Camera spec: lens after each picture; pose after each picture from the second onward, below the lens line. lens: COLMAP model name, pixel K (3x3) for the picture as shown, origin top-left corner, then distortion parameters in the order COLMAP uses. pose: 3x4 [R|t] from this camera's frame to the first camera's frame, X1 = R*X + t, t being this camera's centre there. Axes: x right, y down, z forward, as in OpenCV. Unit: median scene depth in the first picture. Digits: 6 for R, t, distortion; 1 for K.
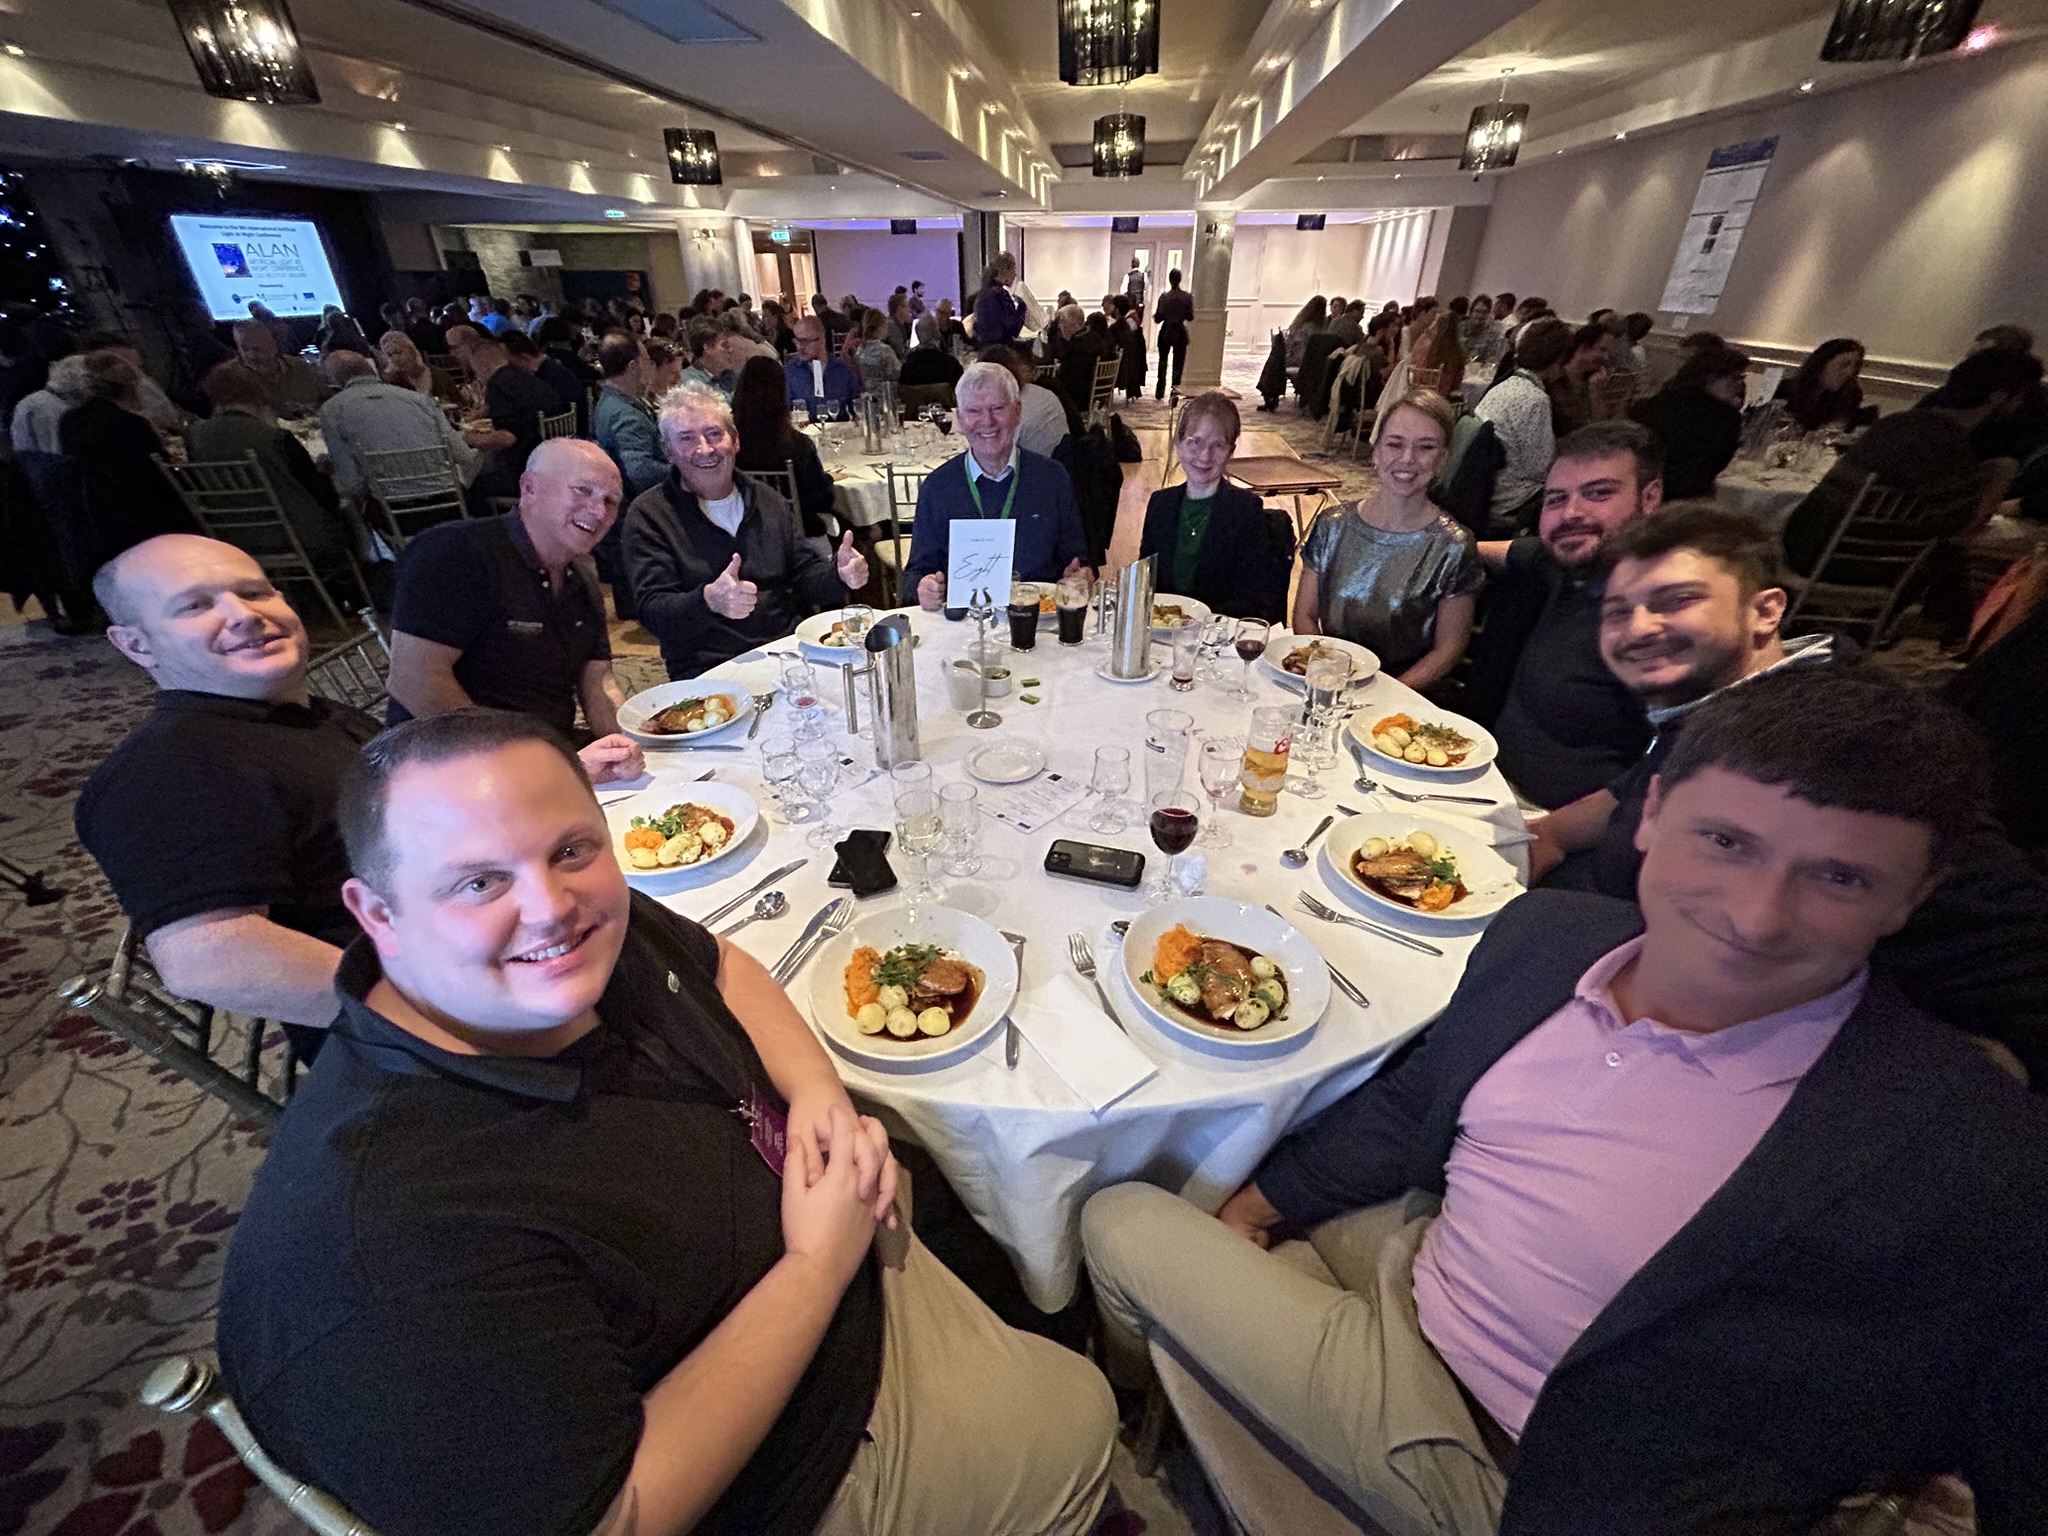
lens RADIAL K [[836.3, 0, 1019.6], [0, 836.3, 754.4], [0, 0, 1]] dist [-0.003431, 0.002733]
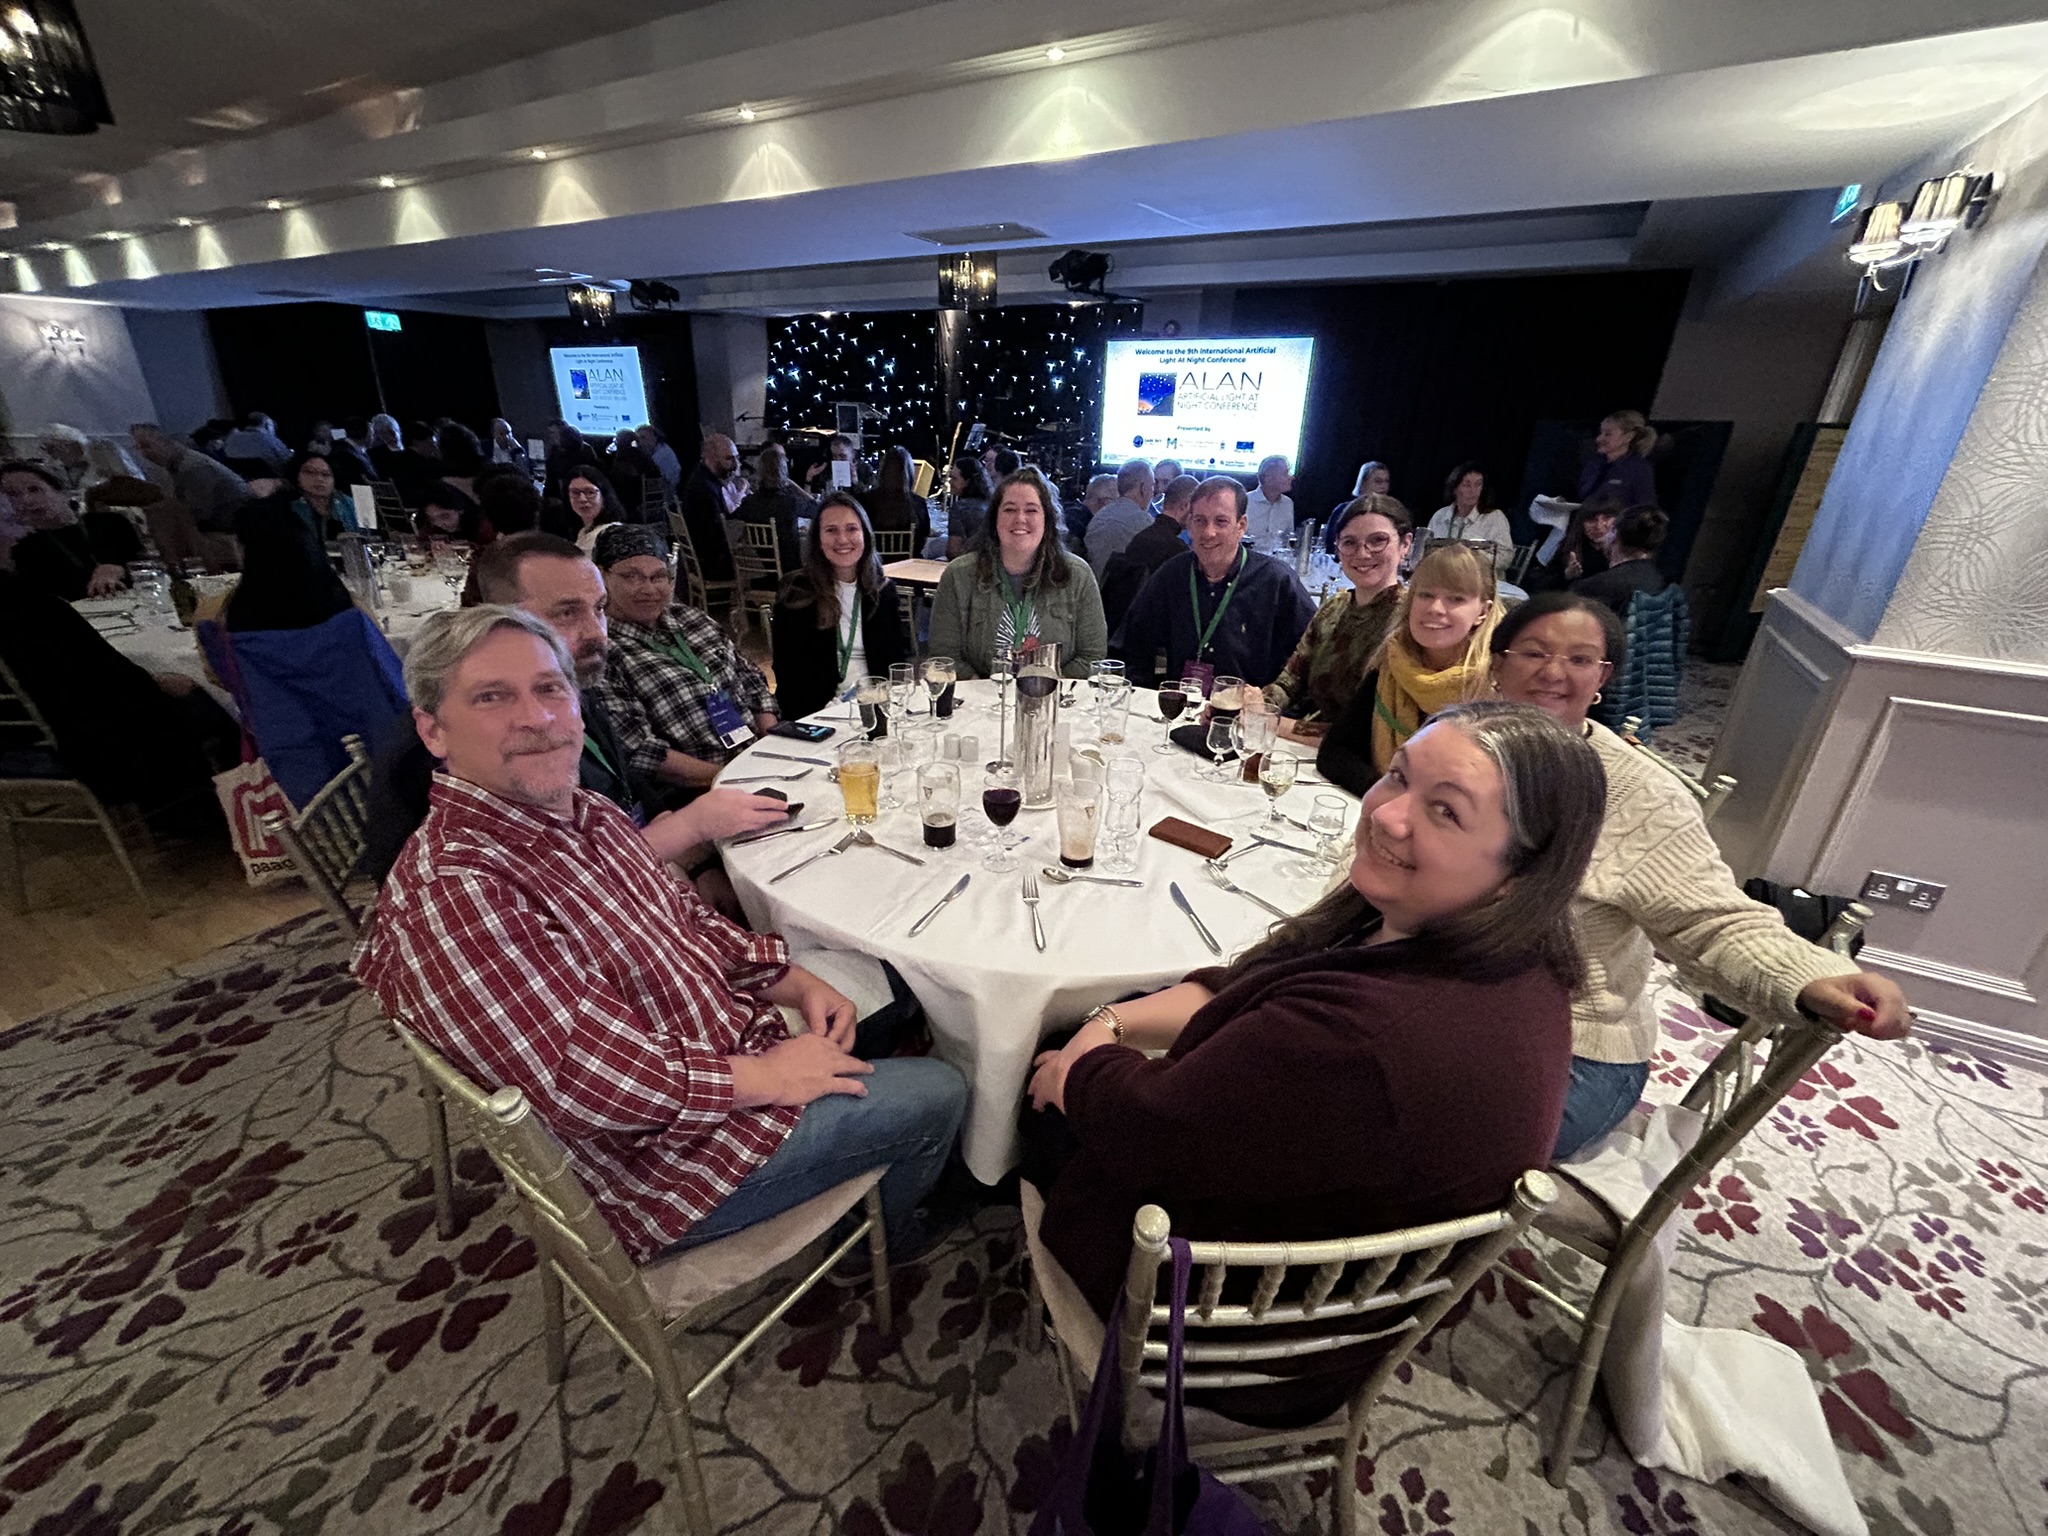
lens RADIAL K [[836.3, 0, 1021.6], [0, 836.3, 772.1], [0, 0, 1]] dist [-0.003431, 0.002733]
pose [[-0.409434, 0.355633, -0.840172, -0.054943], [-0.478248, 0.700571, 0.529603, -1.067218], [0.776944, 0.618648, -0.116757, 1.851394]]
